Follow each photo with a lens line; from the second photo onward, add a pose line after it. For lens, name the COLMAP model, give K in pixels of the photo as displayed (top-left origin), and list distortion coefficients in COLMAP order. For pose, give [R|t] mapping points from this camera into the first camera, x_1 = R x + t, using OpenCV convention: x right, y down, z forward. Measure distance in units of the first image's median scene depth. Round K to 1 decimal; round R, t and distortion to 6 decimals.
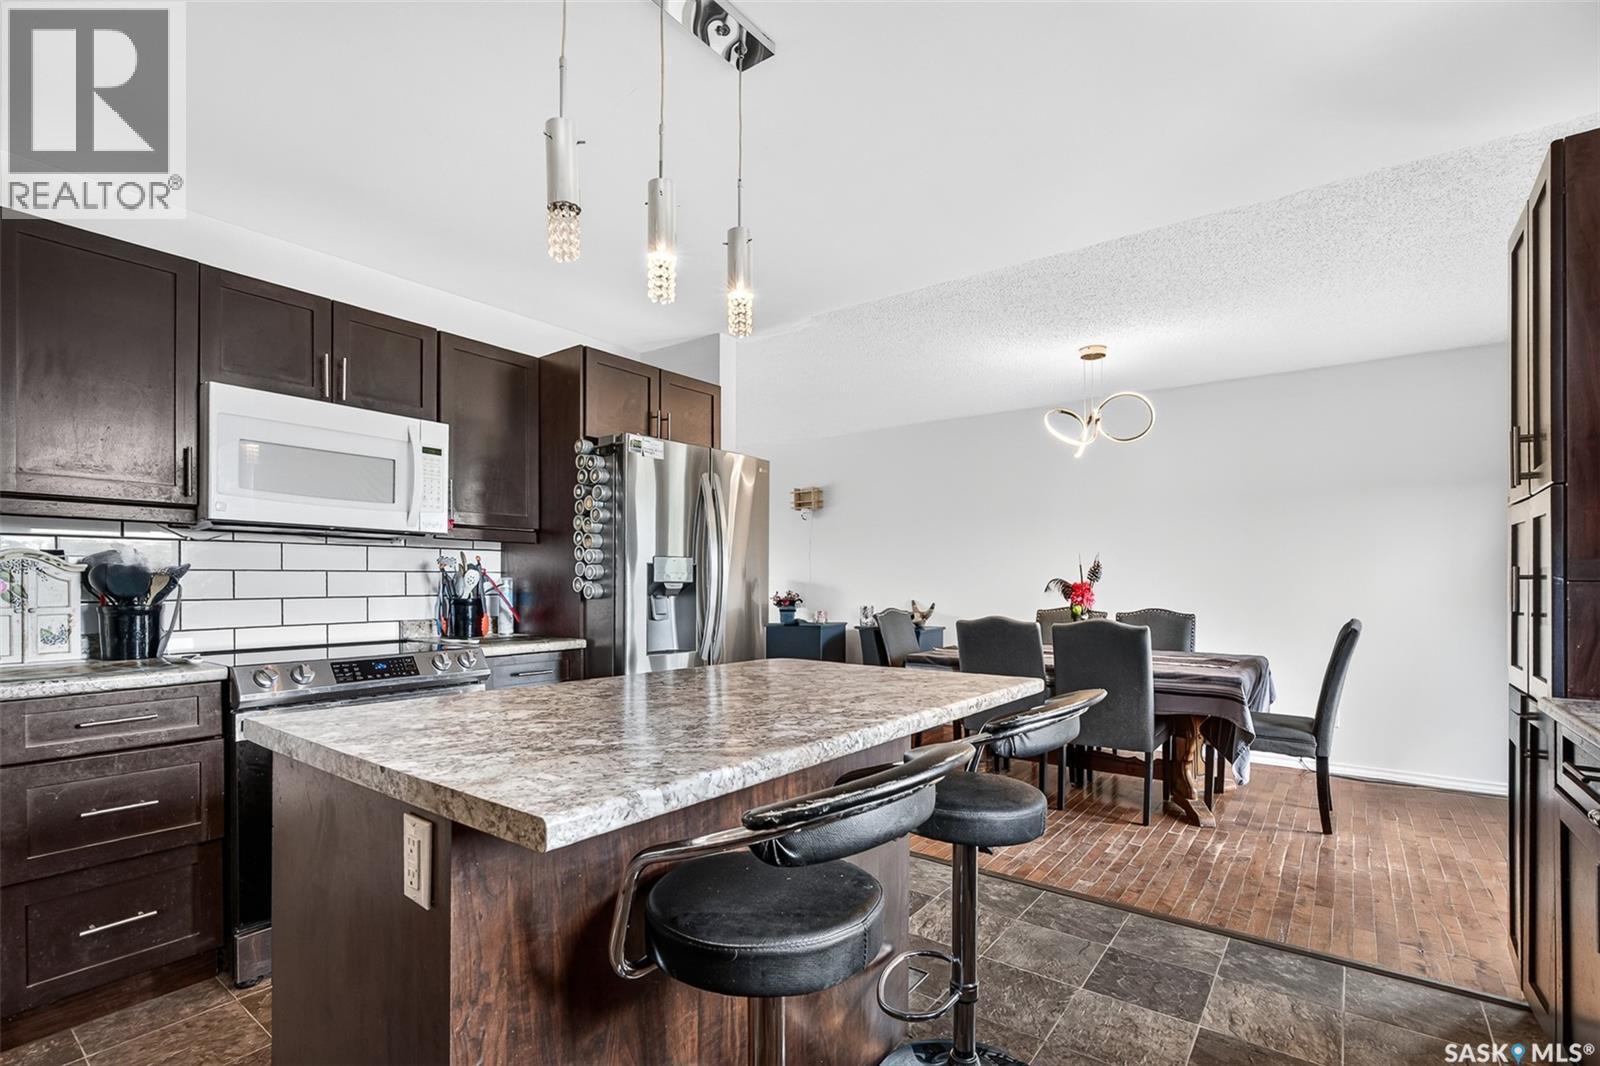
lens RADIAL K [[725.1, 0, 796.8], [0, 725.1, 583.3], [0, 0, 1]] dist [0.001422, 0.001211]
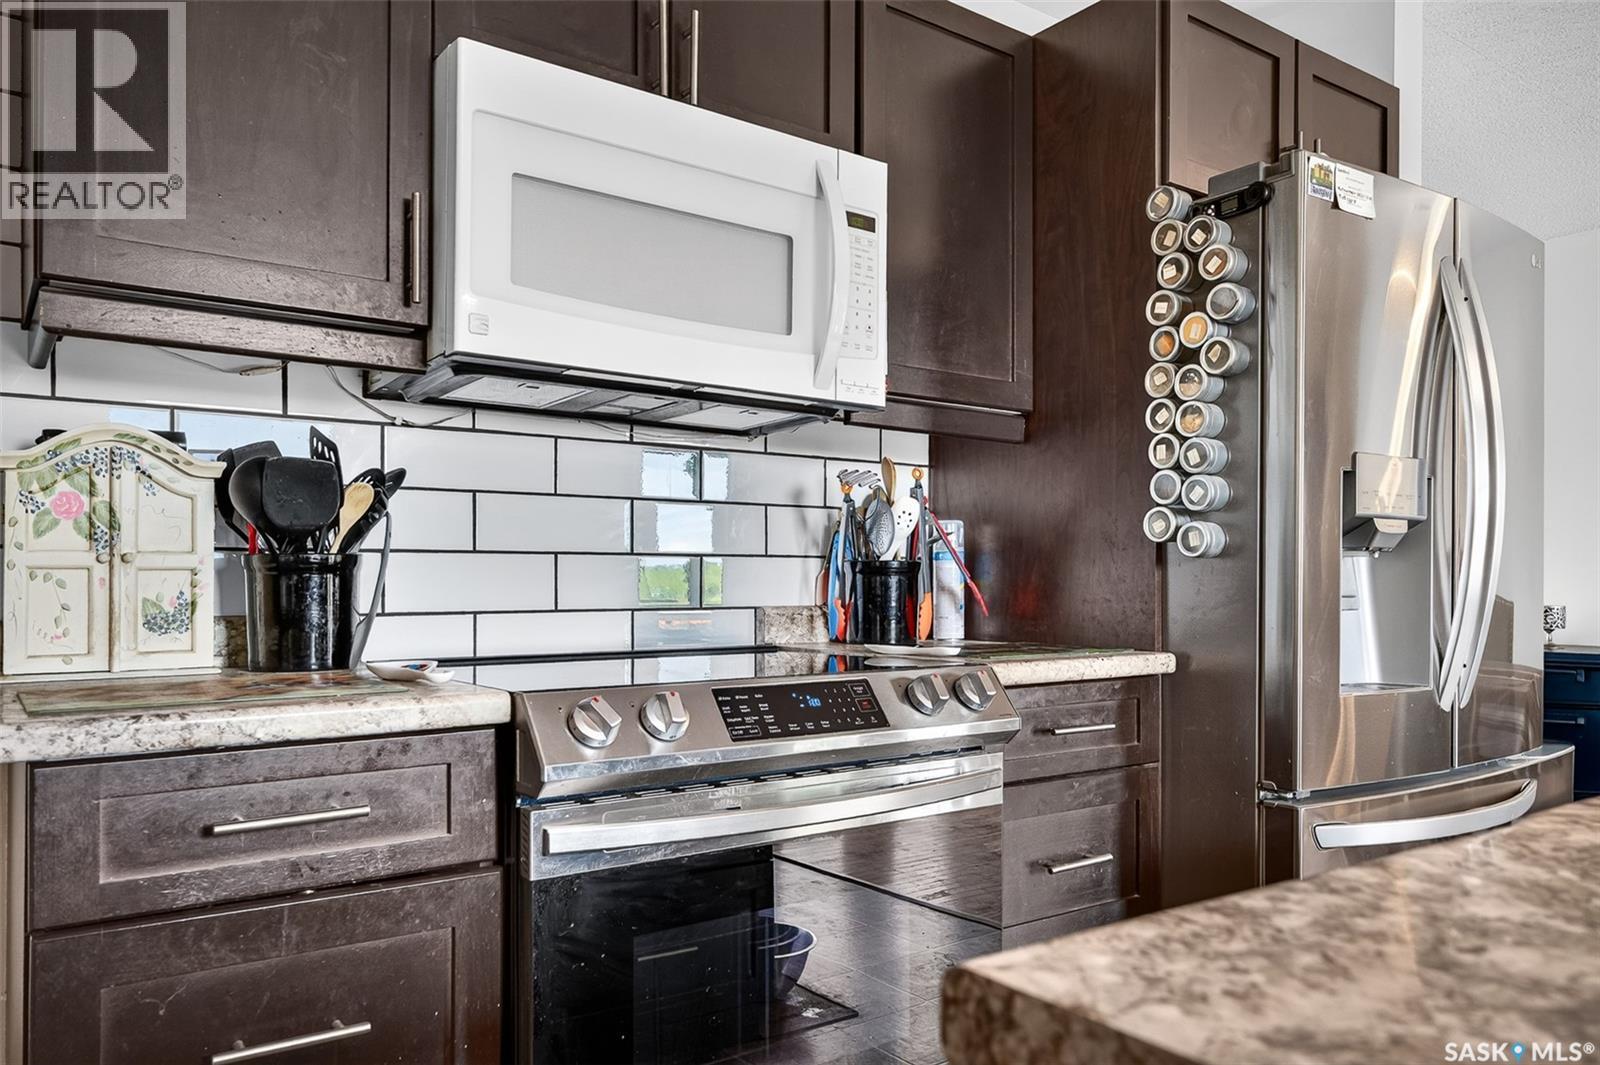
lens RADIAL K [[1146.1, 0, 862.0], [0, 1146.1, 578.4], [0, 0, 1]] dist [-0.002042, 0.001203]
pose [[0.966249, 0.002038, -0.257601, -0.406779], [-0.003103, 0.999988, -0.003728, 0.050353], [0.257591, 0.004402, 0.966244, 0.410465]]
